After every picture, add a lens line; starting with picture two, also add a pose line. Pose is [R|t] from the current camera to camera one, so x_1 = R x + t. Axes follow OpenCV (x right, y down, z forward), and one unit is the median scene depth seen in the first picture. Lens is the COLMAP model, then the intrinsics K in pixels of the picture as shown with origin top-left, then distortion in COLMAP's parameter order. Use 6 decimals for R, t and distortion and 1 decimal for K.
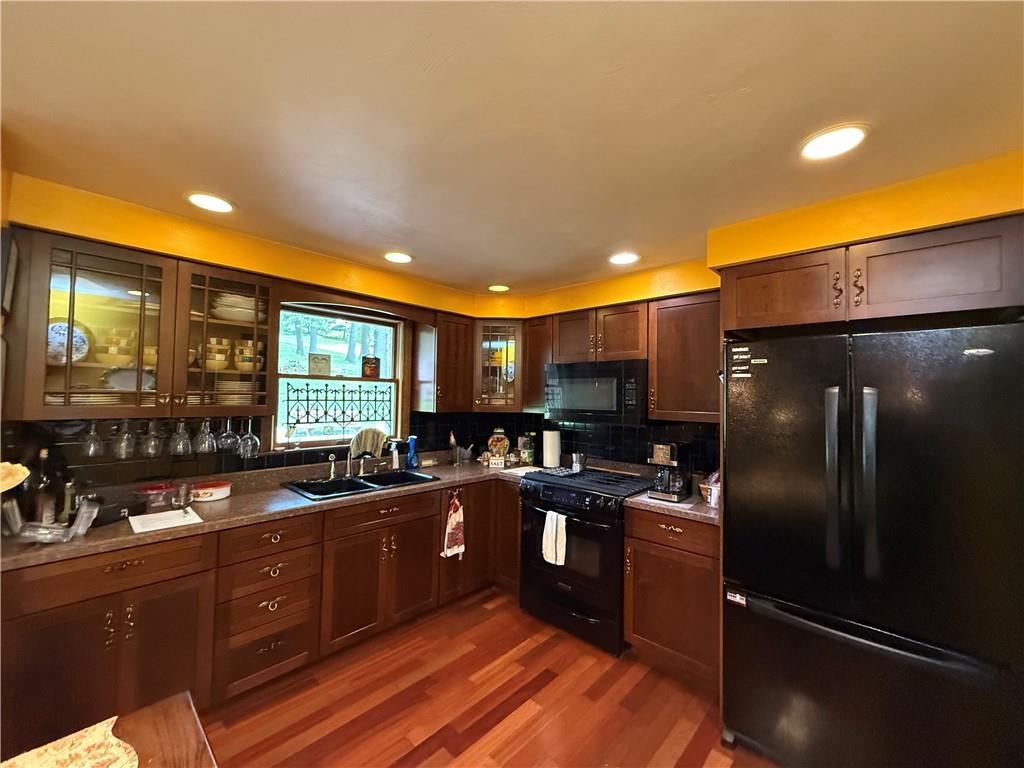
lens RADIAL K [[406.7, 0, 515.5], [0, 406.7, 388.2], [0, 0, 1]] dist [0.002631, -0.000497]
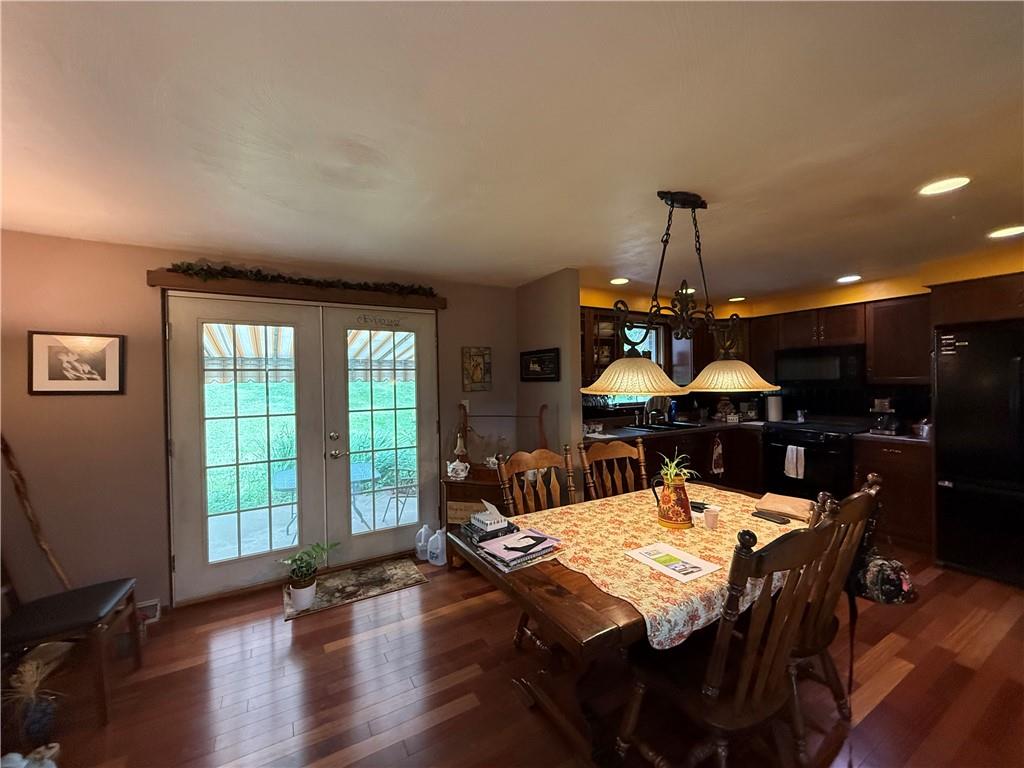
lens RADIAL K [[406.7, 0, 519.9], [0, 406.7, 385.1], [0, 0, 1]] dist [0.002631, -0.000497]
pose [[0.958672, -0.025483, -0.283369, -0.427687], [0.034163, 0.999085, 0.025730, -0.000338], [0.282454, -0.034347, 0.958666, -0.716339]]
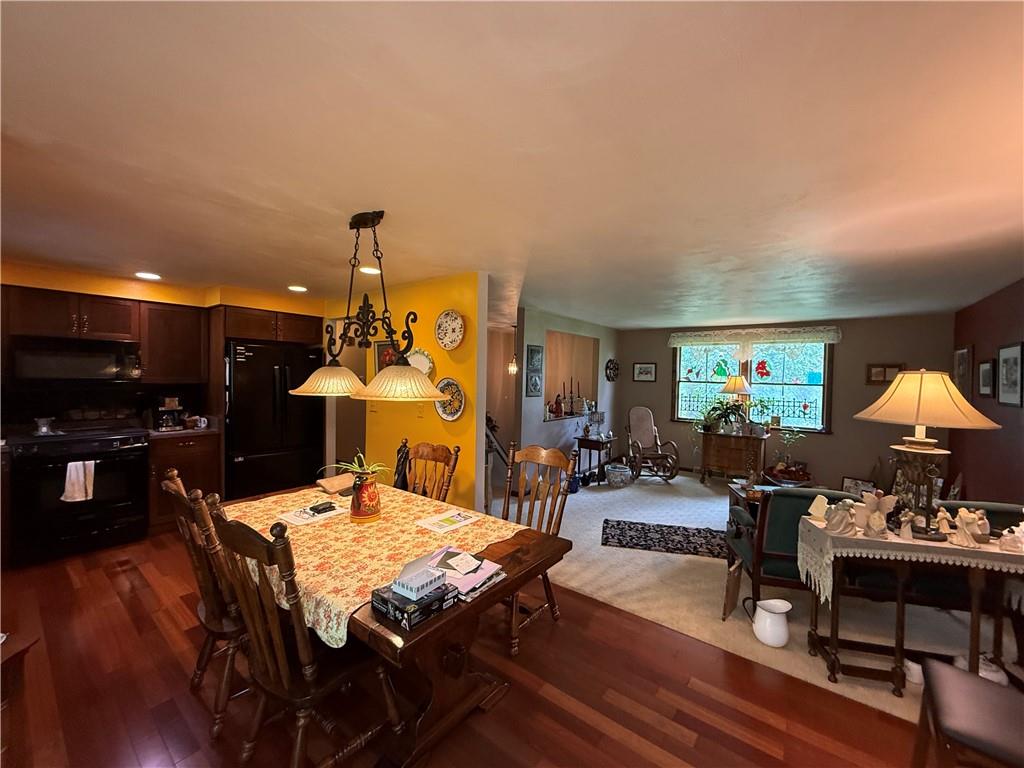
lens RADIAL K [[406.7, 0, 517.4], [0, 406.7, 382.7], [0, 0, 1]] dist [0.002631, -0.000497]
pose [[-0.074991, -0.047306, 0.996061, -1.146578], [-0.042669, 0.998111, 0.044191, -0.044791], [-0.996271, -0.039187, -0.076868, -0.214898]]
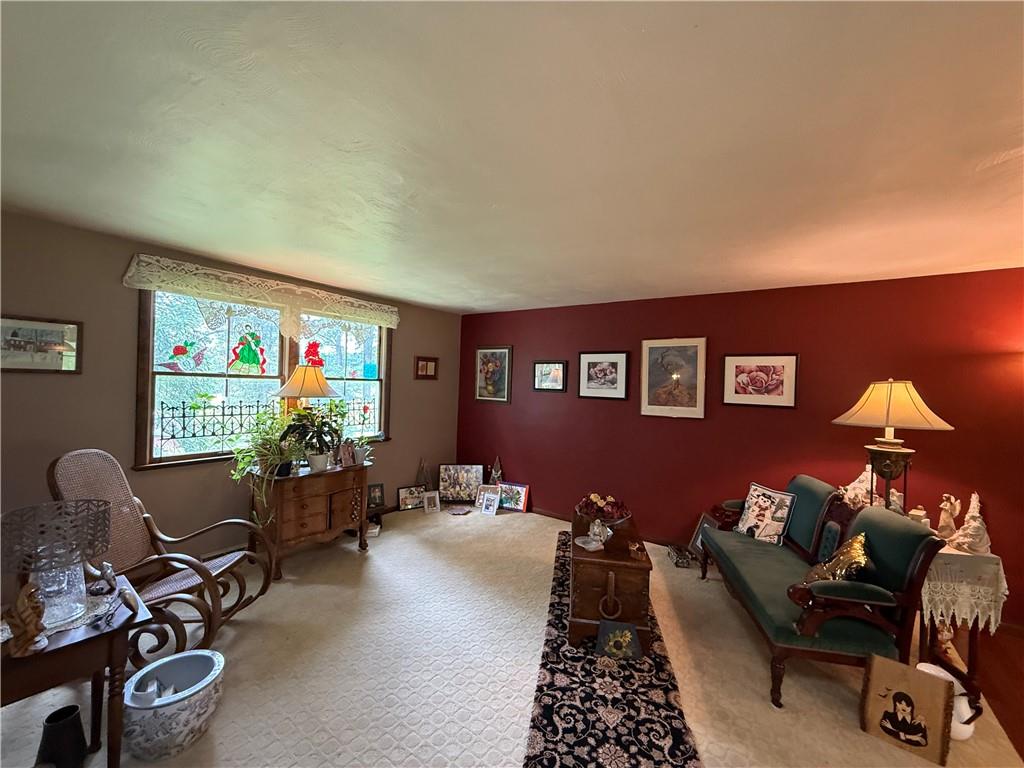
lens RADIAL K [[406.7, 0, 510.3], [0, 406.7, 379.2], [0, 0, 1]] dist [0.002631, -0.000497]
pose [[-0.991424, -0.062895, -0.114557, 0.425797], [-0.059846, 0.997761, -0.029872, 0.006108], [0.116179, -0.022760, -0.992967, -0.236986]]
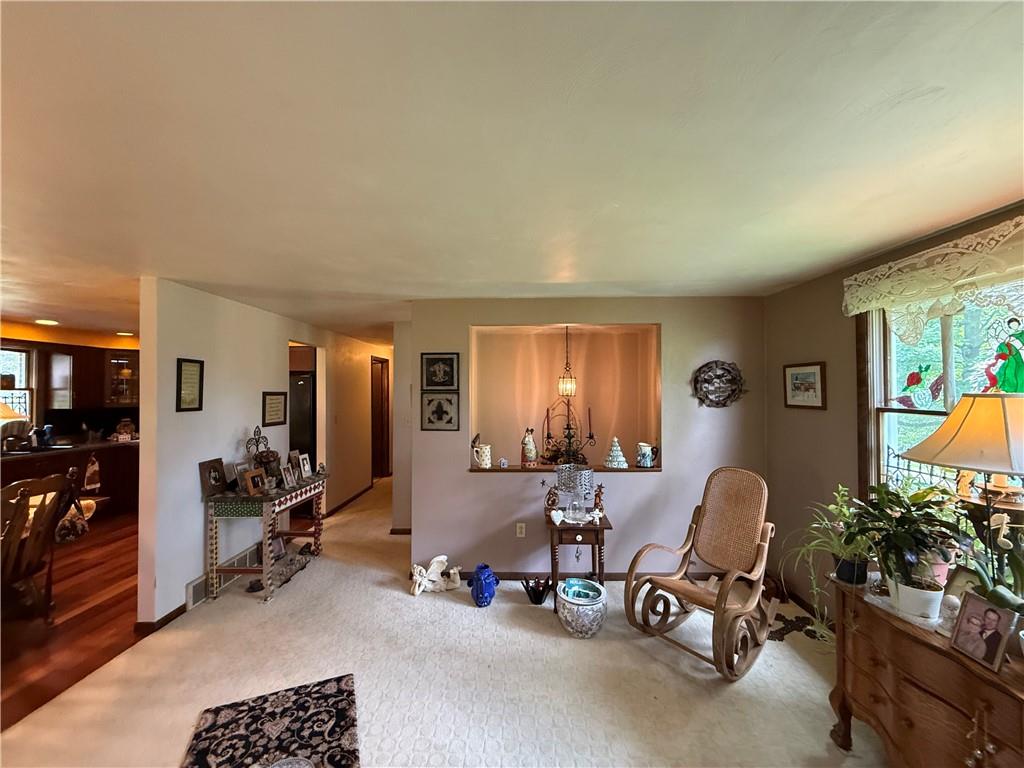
lens RADIAL K [[406.7, 0, 511.0], [0, 406.7, 383.5], [0, 0, 1]] dist [0.002631, -0.000497]
pose [[0.753176, -0.013328, 0.657684, 0.059198], [0.006019, 0.999893, 0.013369, -0.057221], [-0.657791, -0.006110, 0.753176, -1.500077]]
